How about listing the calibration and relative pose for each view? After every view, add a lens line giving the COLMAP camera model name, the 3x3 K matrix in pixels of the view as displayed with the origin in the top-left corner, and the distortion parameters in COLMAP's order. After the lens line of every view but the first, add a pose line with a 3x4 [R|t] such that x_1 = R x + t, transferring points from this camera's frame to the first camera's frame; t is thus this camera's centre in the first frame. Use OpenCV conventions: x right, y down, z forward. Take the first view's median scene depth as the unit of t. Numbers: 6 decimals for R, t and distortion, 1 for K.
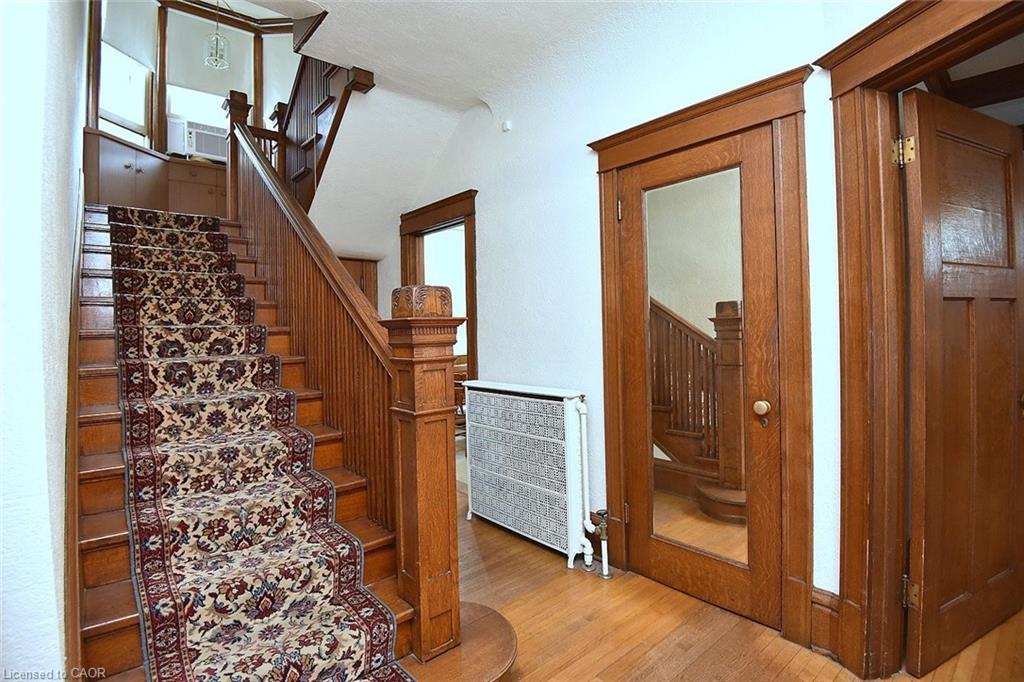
lens RADIAL K [[483.5, 0, 520.4], [0, 483.5, 334.6], [0, 0, 1]] dist [-0.015027, -0.018952]
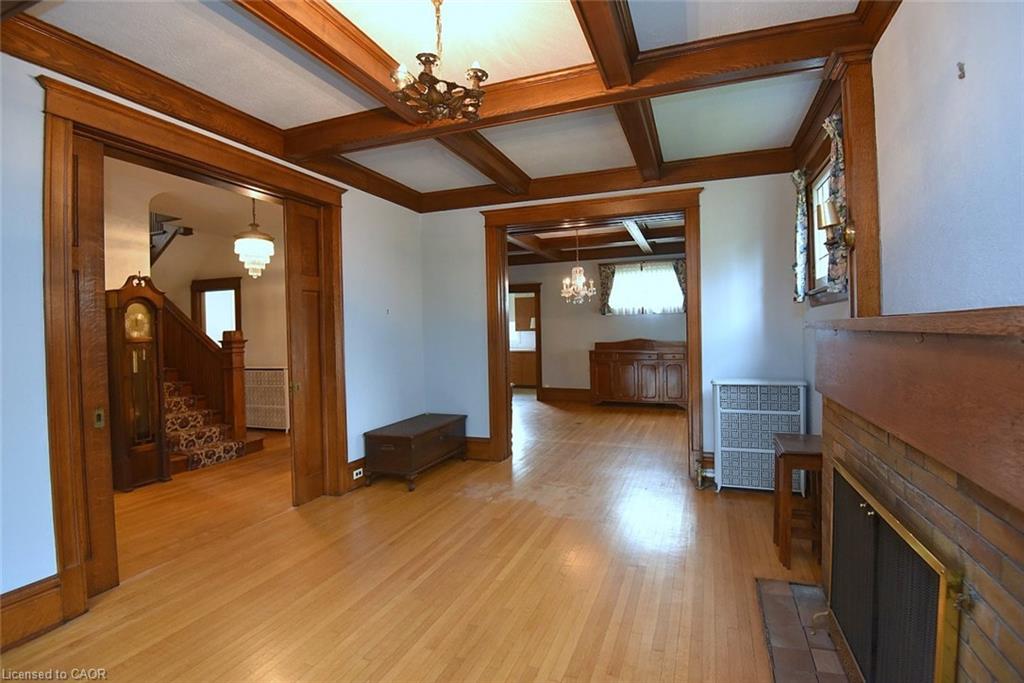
lens RADIAL K [[483.5, 0, 520.4], [0, 483.5, 335.1], [0, 0, 1]] dist [-0.015027, -0.018952]
pose [[0.877394, -0.006255, 0.479730, -0.053648], [0.014922, 0.999787, -0.014254, 0.009898], [-0.479539, 0.019665, 0.877300, -3.025498]]
